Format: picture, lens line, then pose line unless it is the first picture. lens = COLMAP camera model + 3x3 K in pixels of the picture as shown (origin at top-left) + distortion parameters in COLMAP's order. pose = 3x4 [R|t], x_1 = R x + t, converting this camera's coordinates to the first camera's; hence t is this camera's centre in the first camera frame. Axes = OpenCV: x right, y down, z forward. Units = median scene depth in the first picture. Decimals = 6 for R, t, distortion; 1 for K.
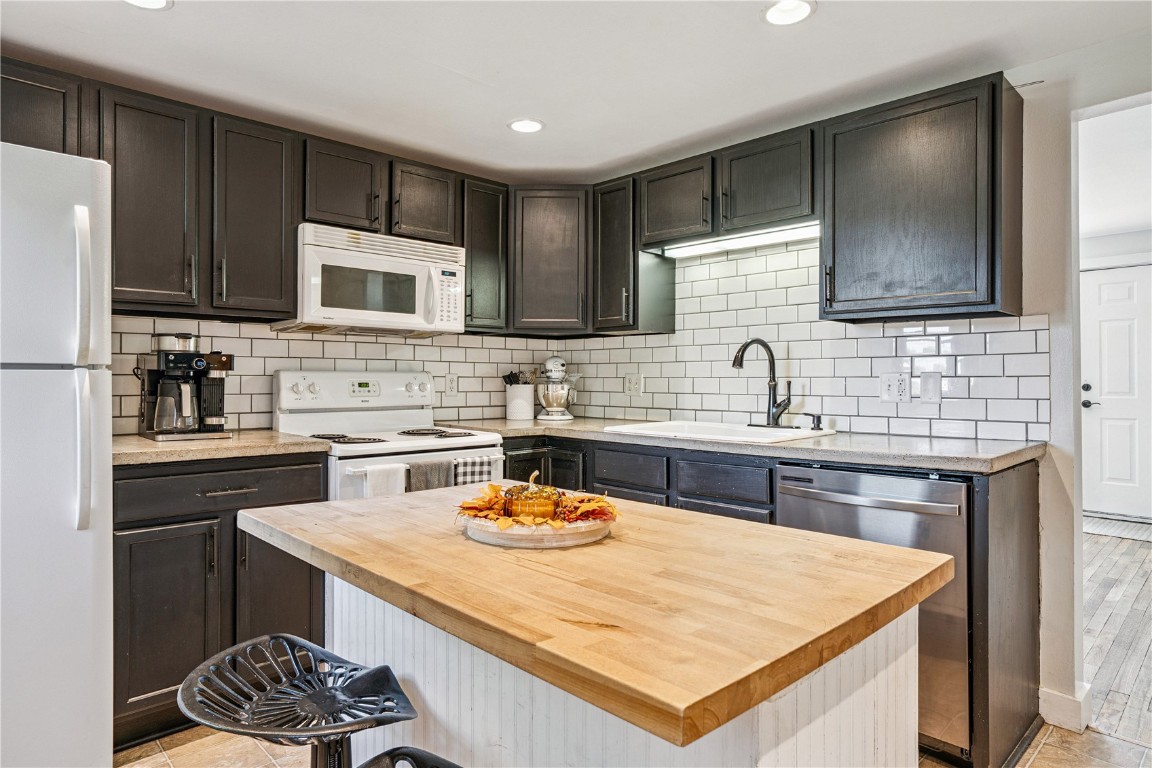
lens RADIAL K [[663.0, 0, 605.8], [0, 663.0, 385.0], [0, 0, 1]] dist [-0.022584, -0.000161]
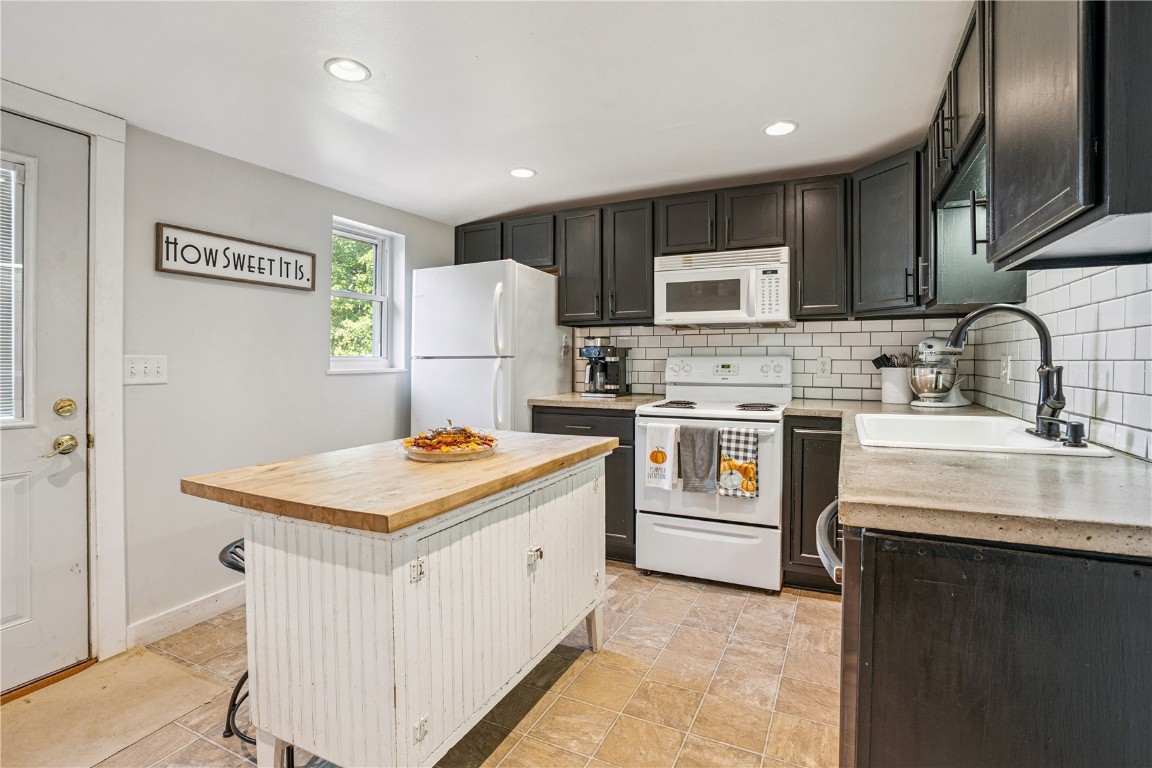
lens RADIAL K [[545.7, 0, 576.0], [0, 545.7, 384.0], [0, 0, 1]] dist [-0.060760, 0.030968]
pose [[0.336114, 0.038716, -0.941025, 0.605089], [-0.005215, 0.999216, 0.039247, -0.006781], [0.941807, -0.008284, 0.336052, 0.386966]]
